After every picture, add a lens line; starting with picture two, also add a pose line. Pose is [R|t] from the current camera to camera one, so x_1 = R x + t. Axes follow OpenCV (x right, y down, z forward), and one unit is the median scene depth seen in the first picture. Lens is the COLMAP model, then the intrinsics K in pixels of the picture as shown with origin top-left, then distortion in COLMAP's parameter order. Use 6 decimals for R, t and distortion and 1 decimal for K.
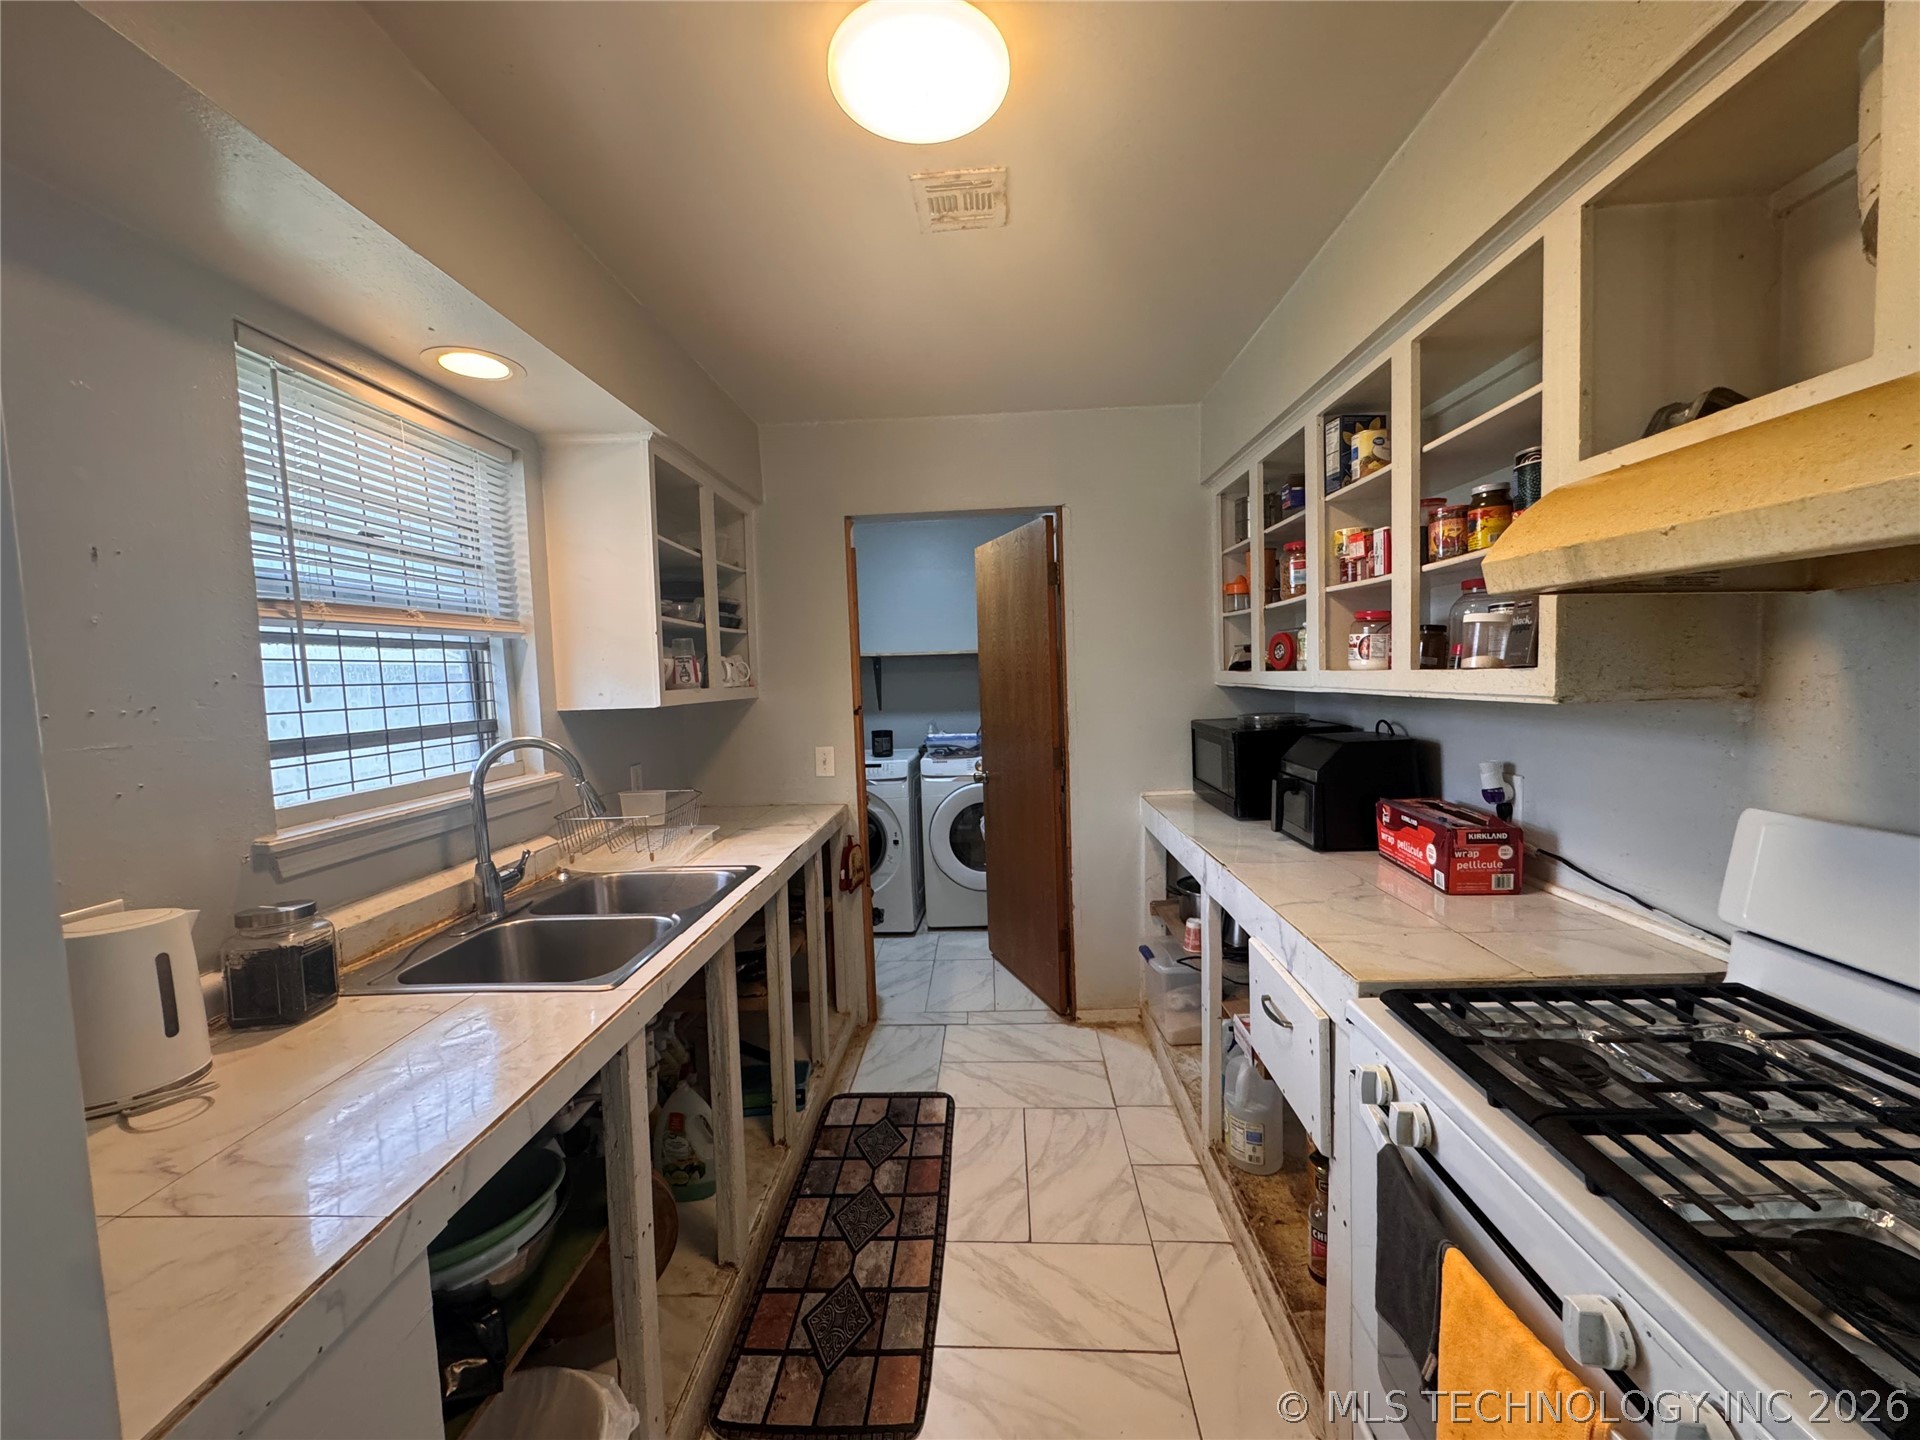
lens RADIAL K [[767.9, 0, 963.0], [0, 767.9, 721.5], [0, 0, 1]] dist [-0.003154, -0.000037]
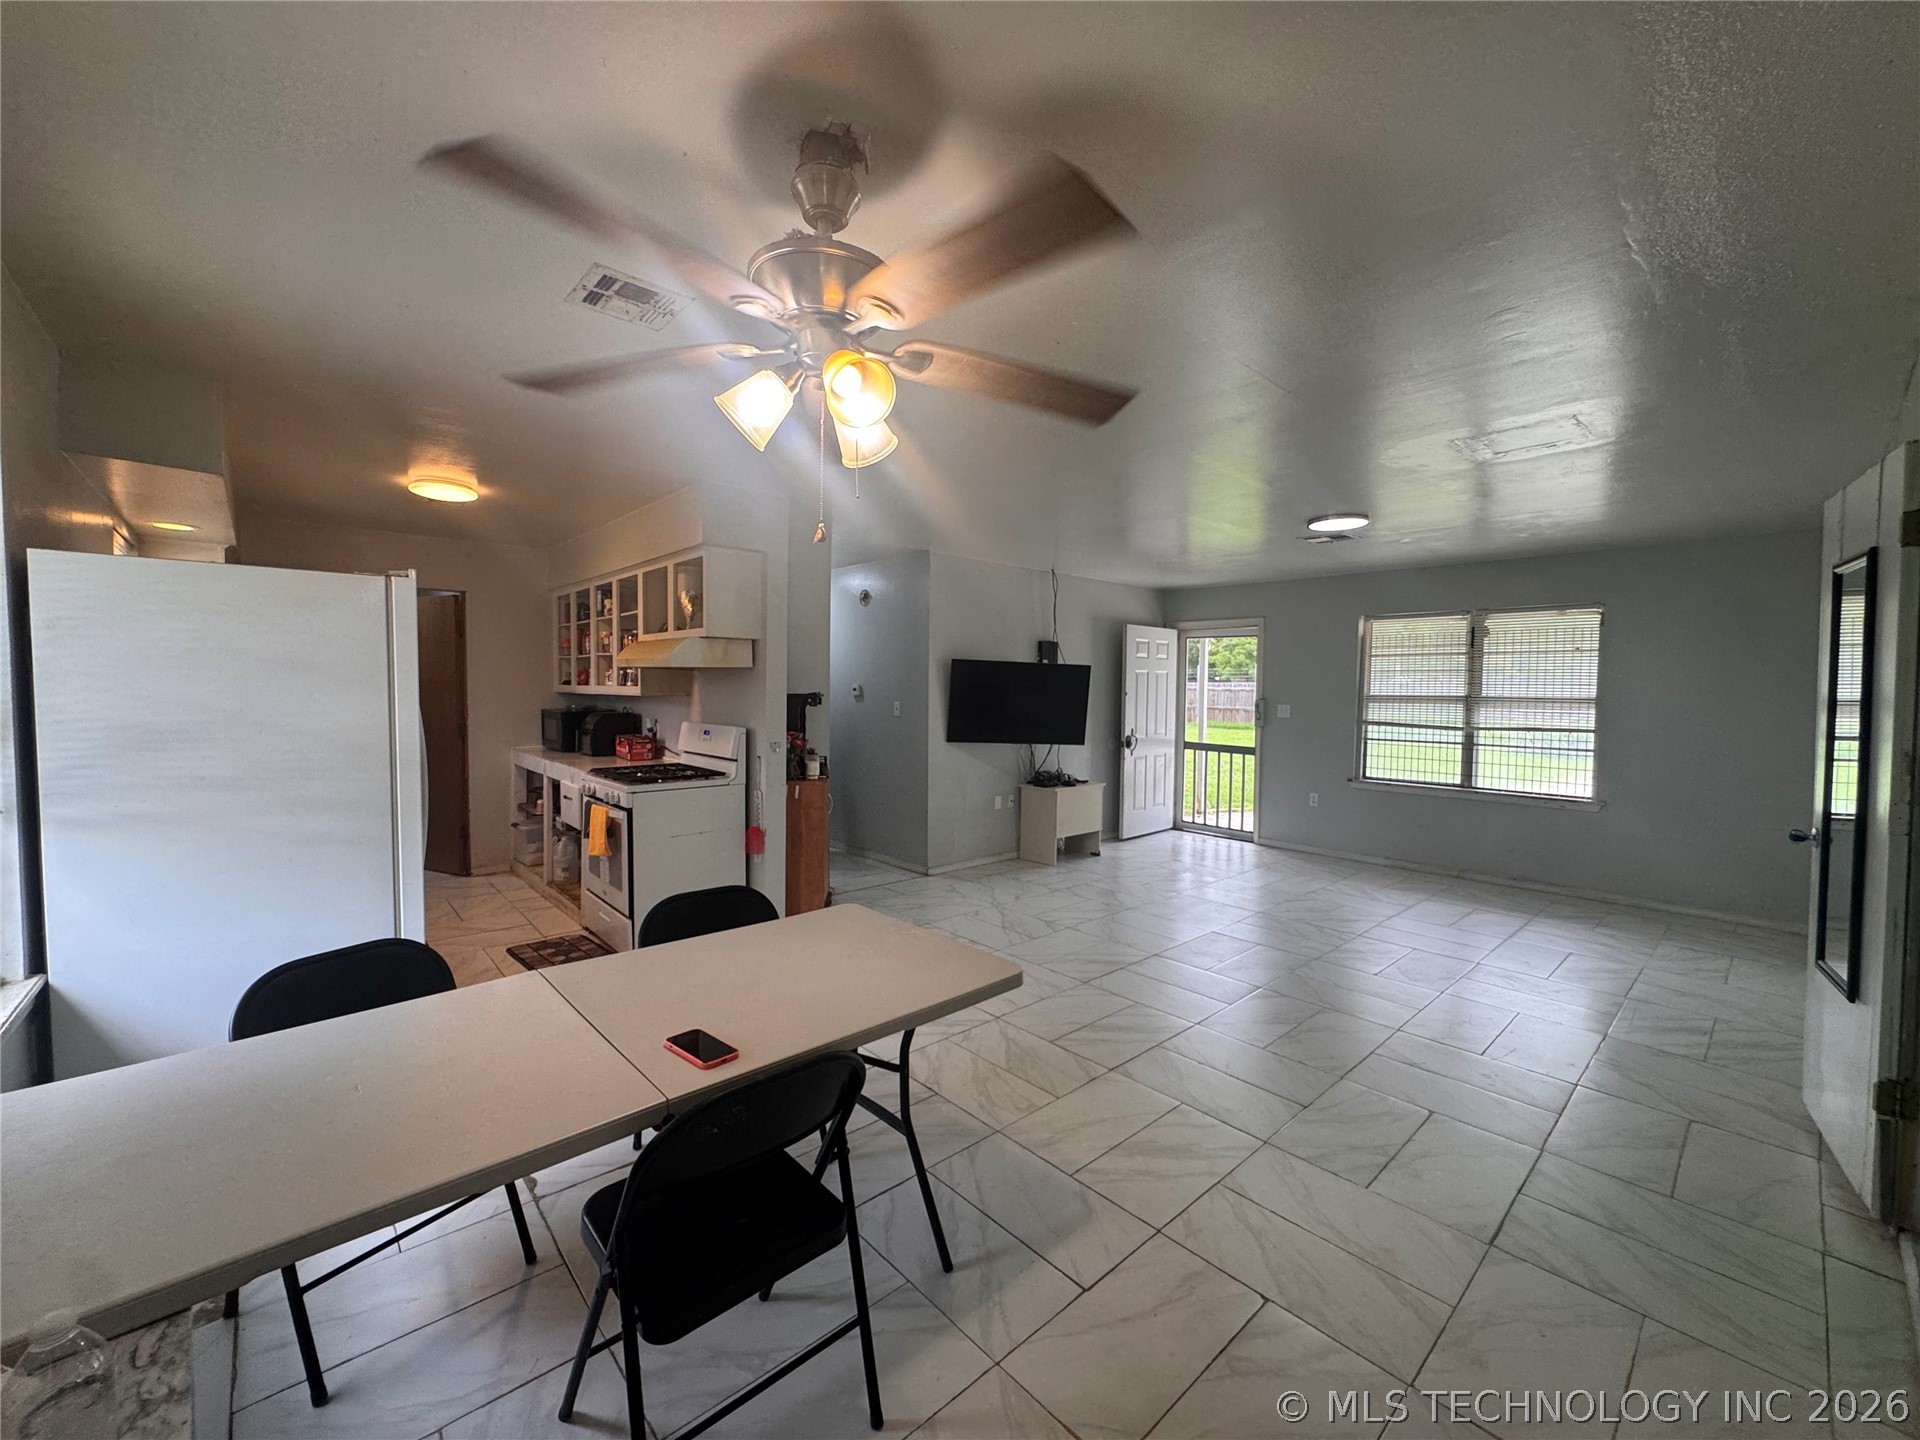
lens RADIAL K [[767.9, 0, 963.0], [0, 767.9, 721.5], [0, 0, 1]] dist [-0.003154, -0.000037]
pose [[0.713192, 0.011486, 0.700875, -0.437340], [0.007493, 0.999684, -0.024007, 0.120732], [-0.700929, 0.022373, 0.712880, -1.636884]]
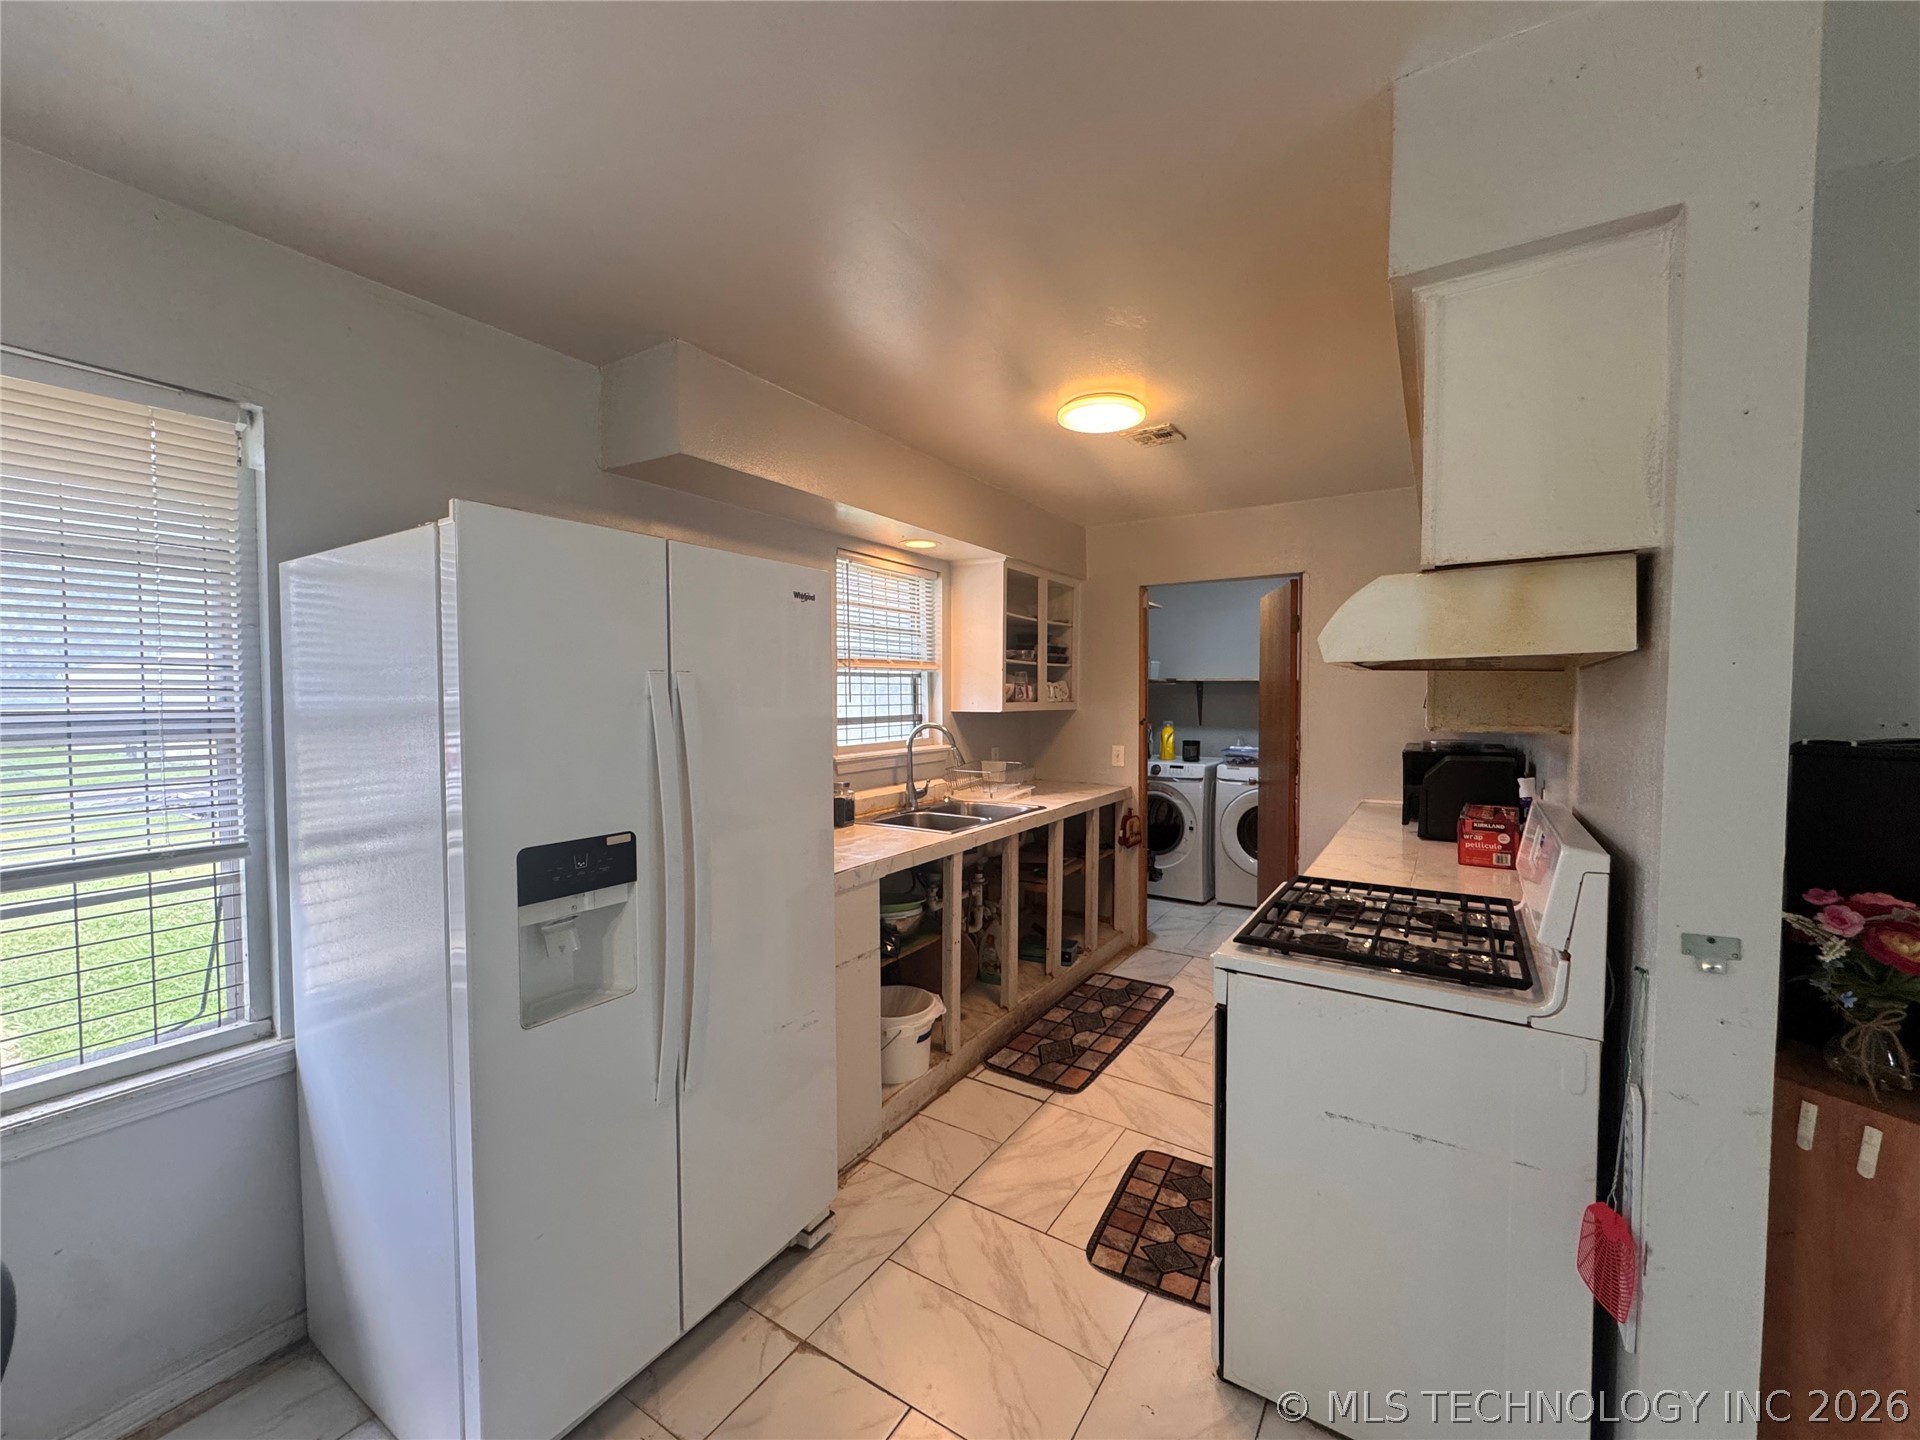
lens RADIAL K [[767.9, 0, 963.0], [0, 767.9, 721.5], [0, 0, 1]] dist [-0.003154, -0.000037]
pose [[0.865846, 0.051200, -0.497684, 0.416952], [-0.060270, 0.998180, -0.002165, 0.012691], [0.496667, 0.031870, 0.867356, -0.584747]]
